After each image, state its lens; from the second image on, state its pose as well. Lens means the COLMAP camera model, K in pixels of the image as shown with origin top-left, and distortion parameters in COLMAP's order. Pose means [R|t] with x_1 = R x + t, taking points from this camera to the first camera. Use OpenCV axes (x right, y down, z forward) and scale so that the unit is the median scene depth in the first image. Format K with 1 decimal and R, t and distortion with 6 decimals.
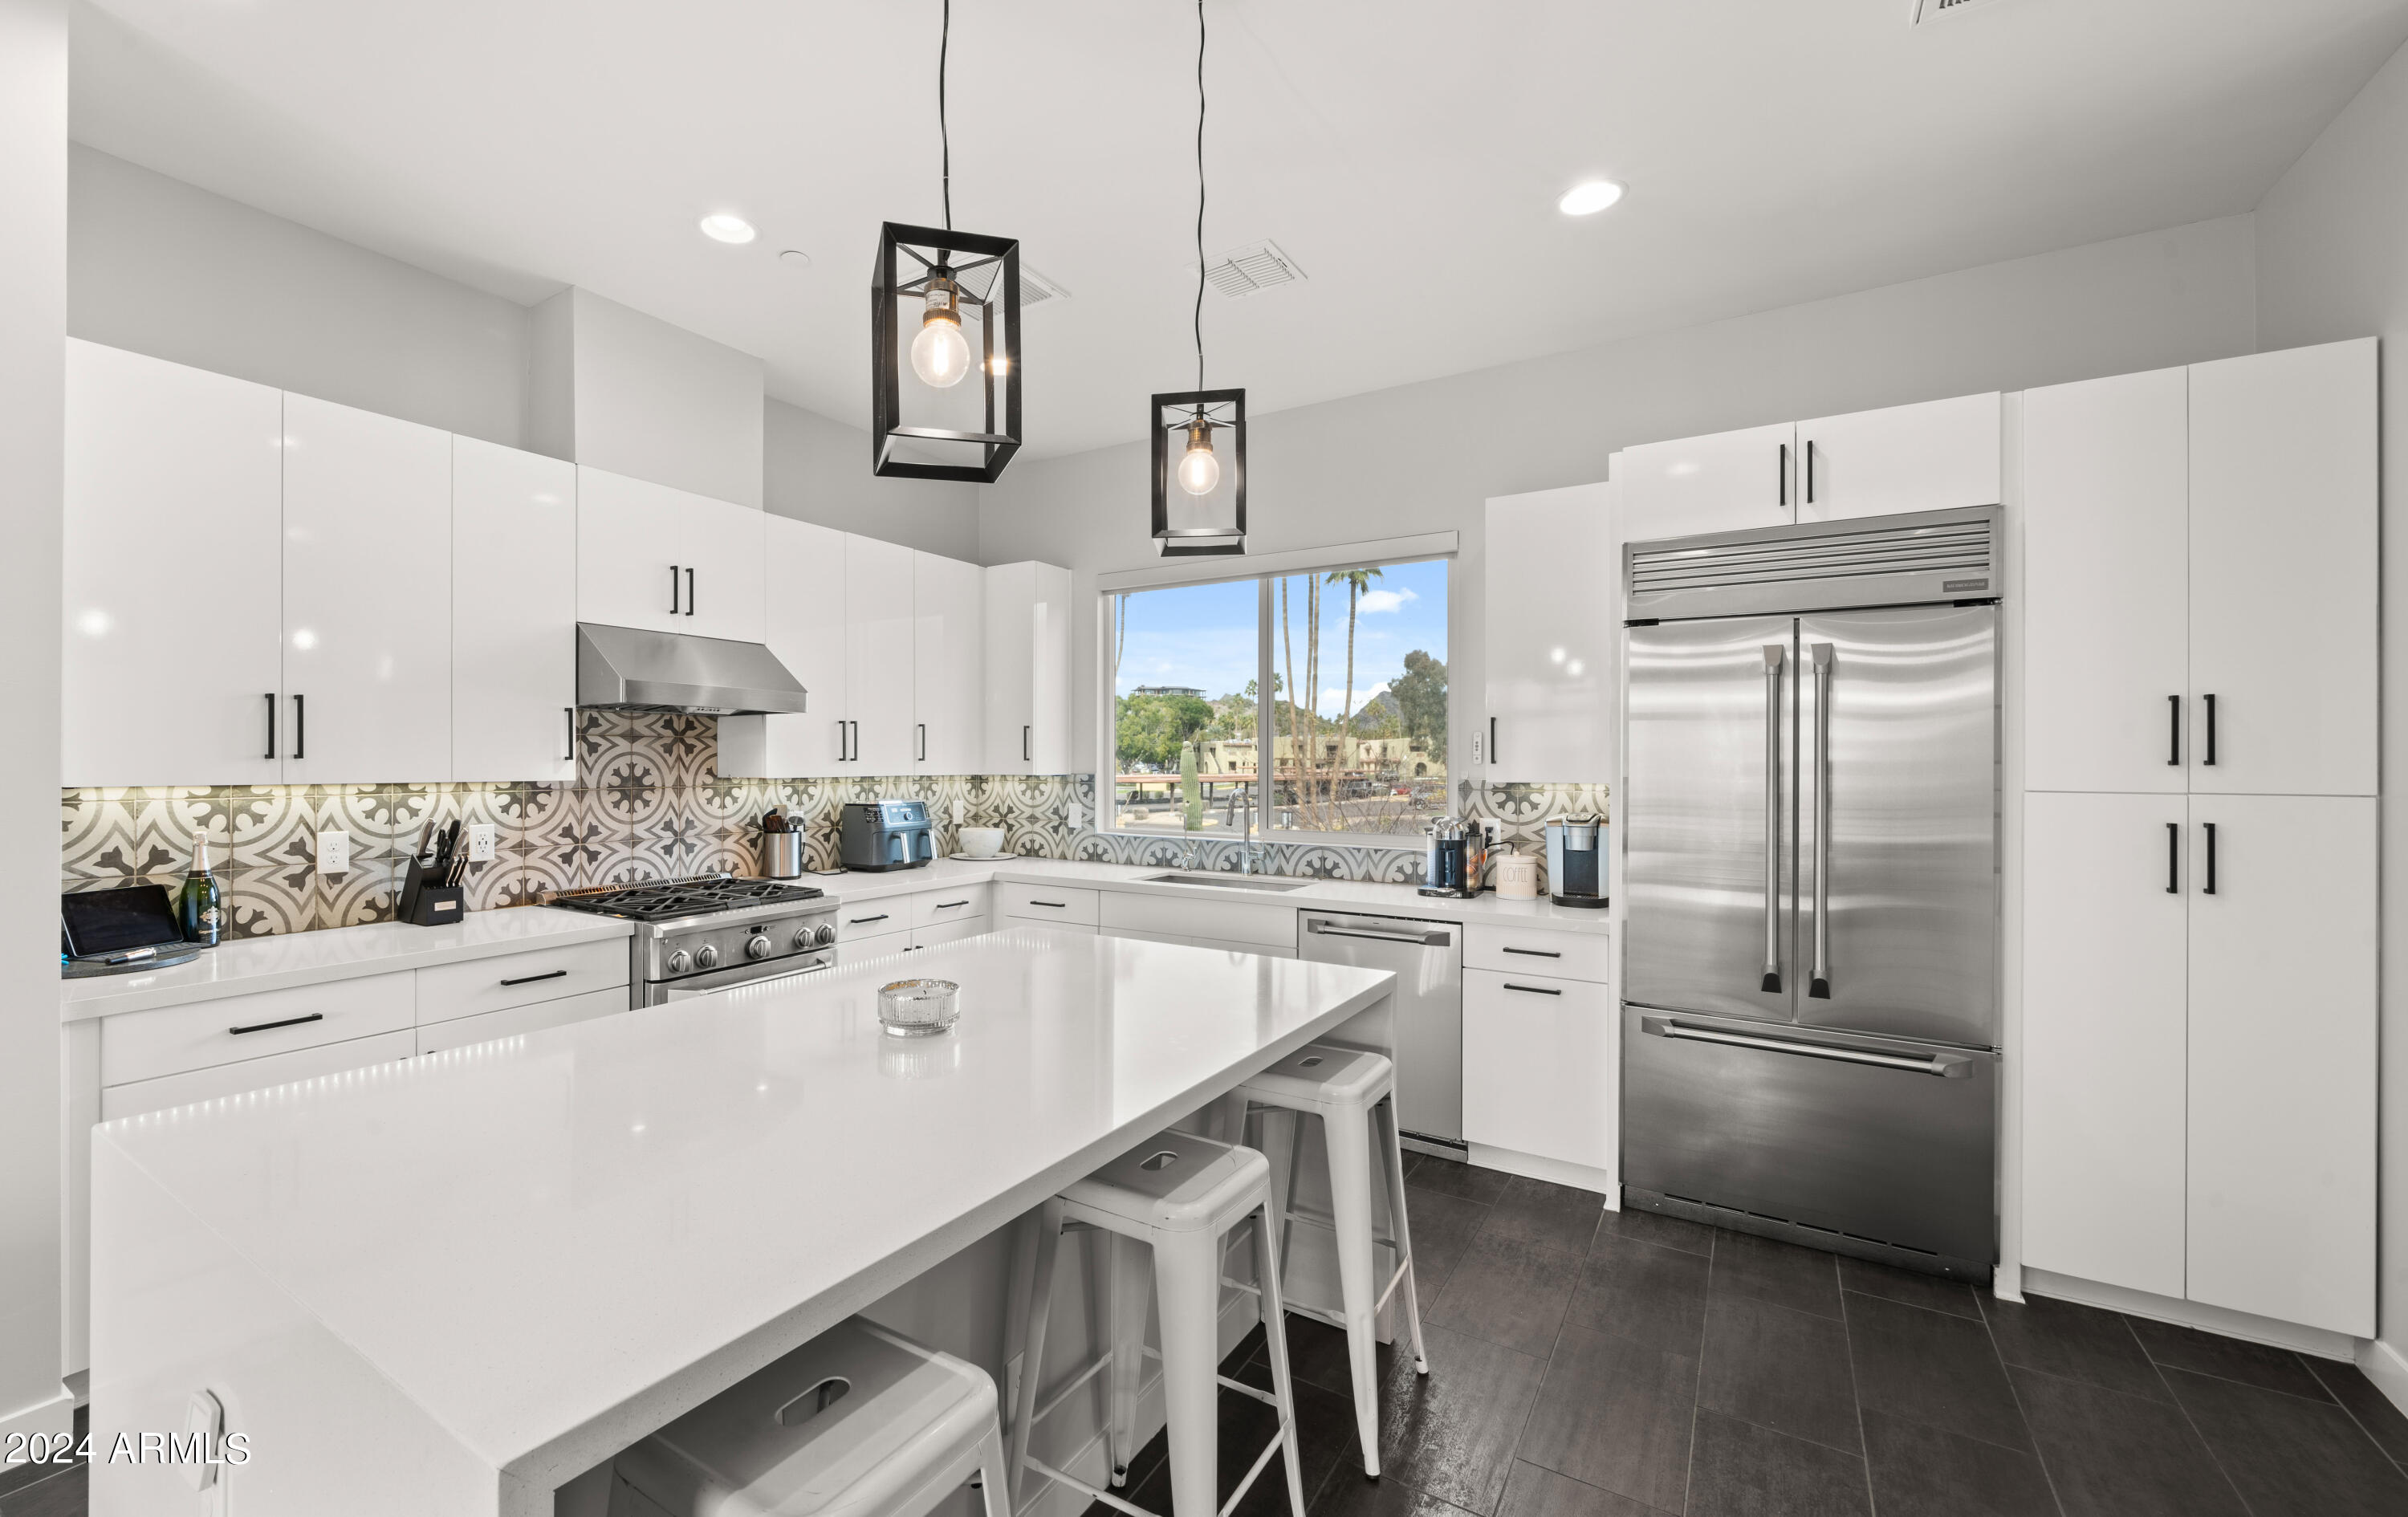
lens RADIAL K [[1000.5, 0, 1097.9], [0, 1000.5, 762.2], [0, 0, 1]] dist [0.000081, 0.000084]
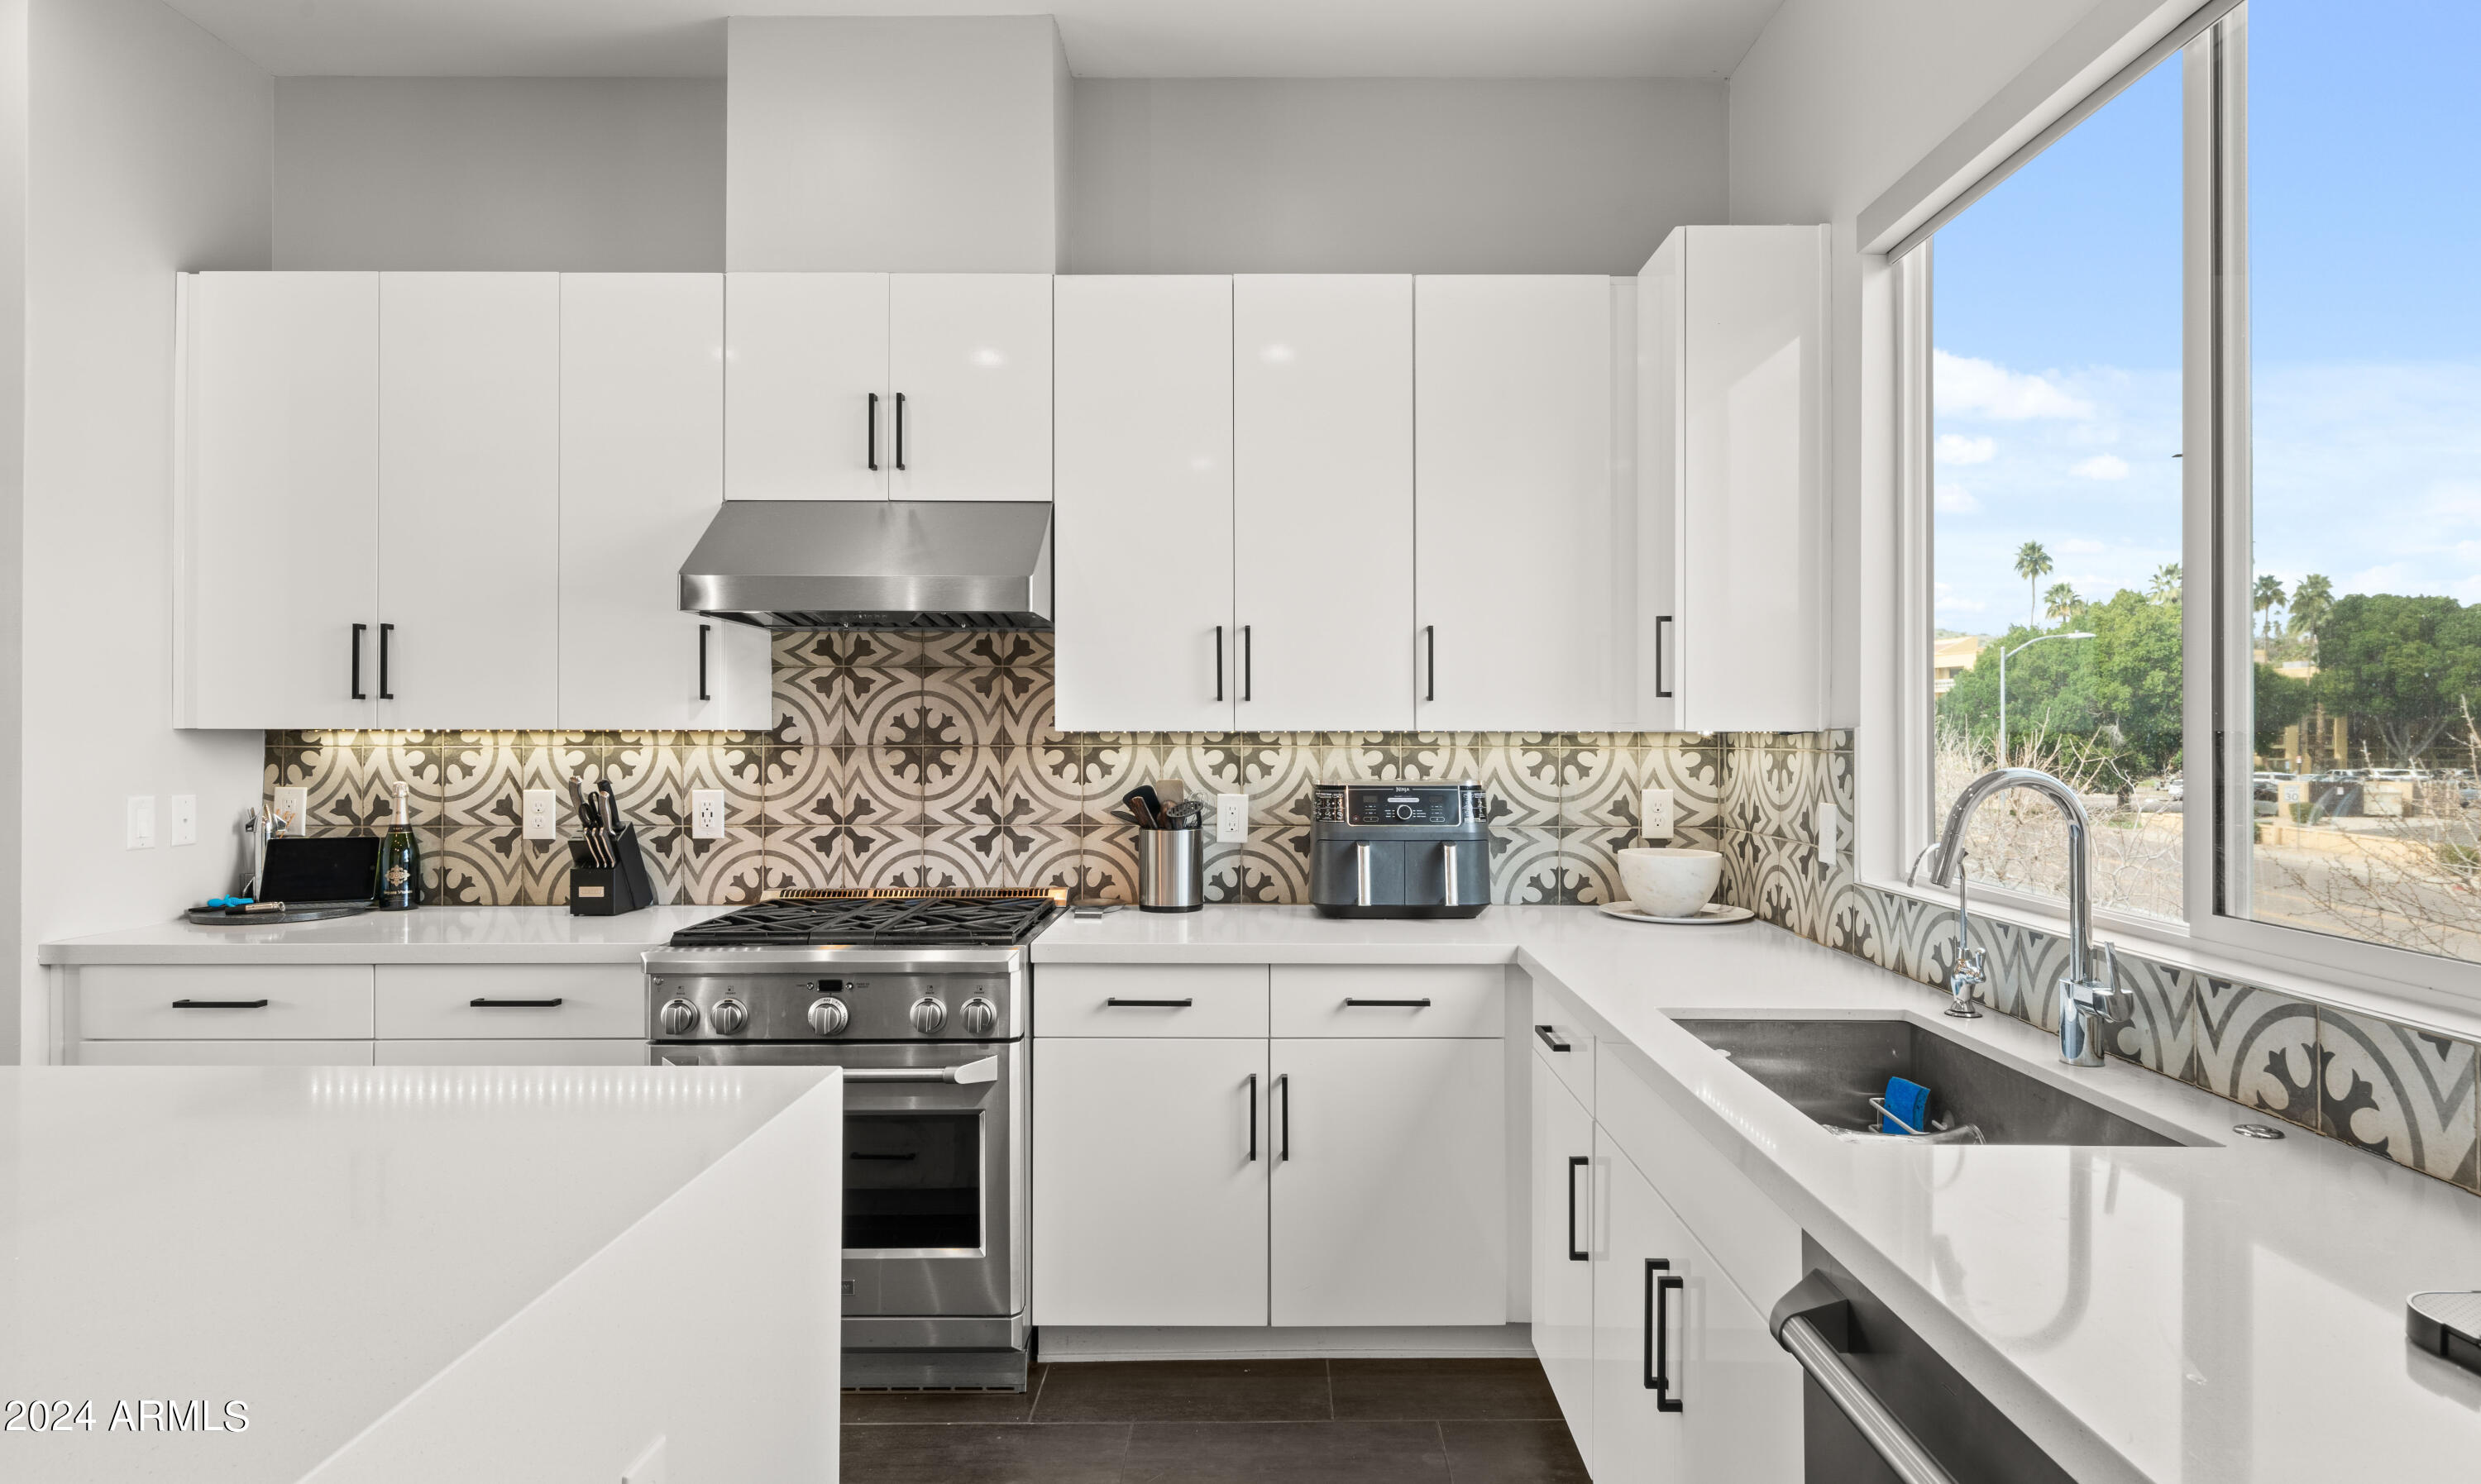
lens RADIAL K [[1391.2, 0, 1267.1], [0, 1391.2, 728.0], [0, 0, 1]] dist [0.001891, 0.000236]
pose [[0.556518, -0.005206, -0.830819, 0.440468], [-0.000431, 0.999978, -0.006554, 0.020962], [0.830835, 0.004006, 0.556504, 0.705788]]
